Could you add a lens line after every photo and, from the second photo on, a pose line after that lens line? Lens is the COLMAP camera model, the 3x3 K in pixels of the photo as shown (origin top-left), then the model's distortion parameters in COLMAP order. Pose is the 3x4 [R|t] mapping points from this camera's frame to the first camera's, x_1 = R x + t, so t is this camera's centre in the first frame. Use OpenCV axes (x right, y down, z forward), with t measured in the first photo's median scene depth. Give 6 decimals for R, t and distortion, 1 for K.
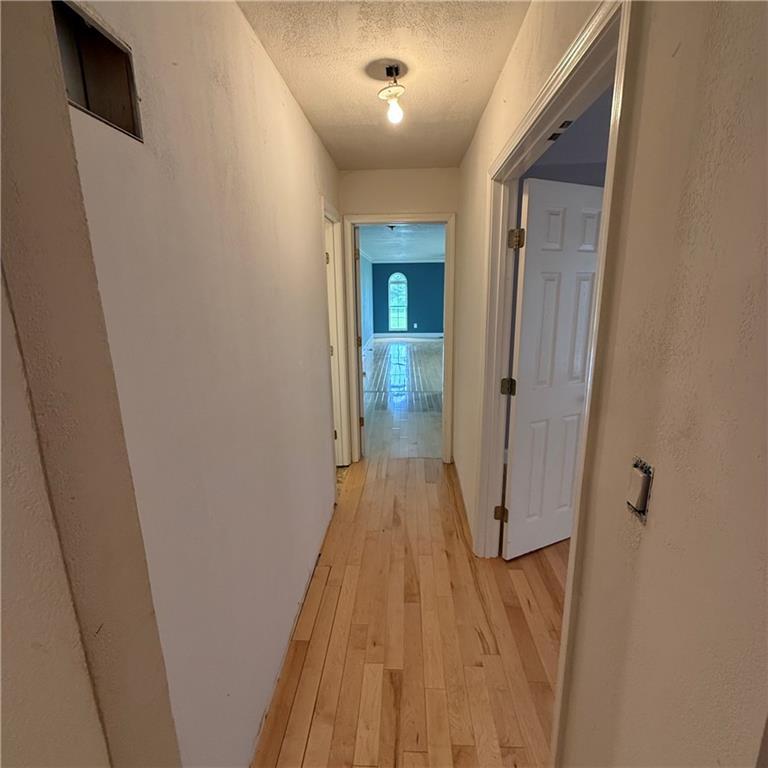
lens RADIAL K [[407.0, 0, 384.3], [0, 407.0, 383.0], [0, 0, 1]] dist [-0.001922, 0.000749]
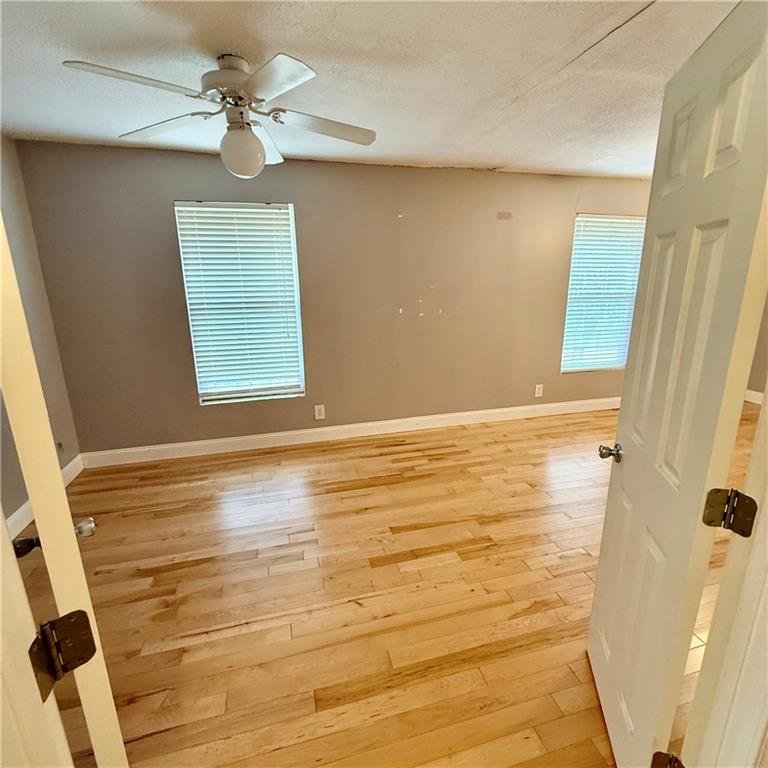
lens RADIAL K [[407.0, 0, 384.3], [0, 407.0, 383.0], [0, 0, 1]] dist [-0.001922, 0.000749]
pose [[-0.309711, -0.217707, 0.925572, 0.043192], [0.224975, 0.929015, 0.293797, -0.175579], [-0.923832, 0.299223, -0.238747, 0.814155]]
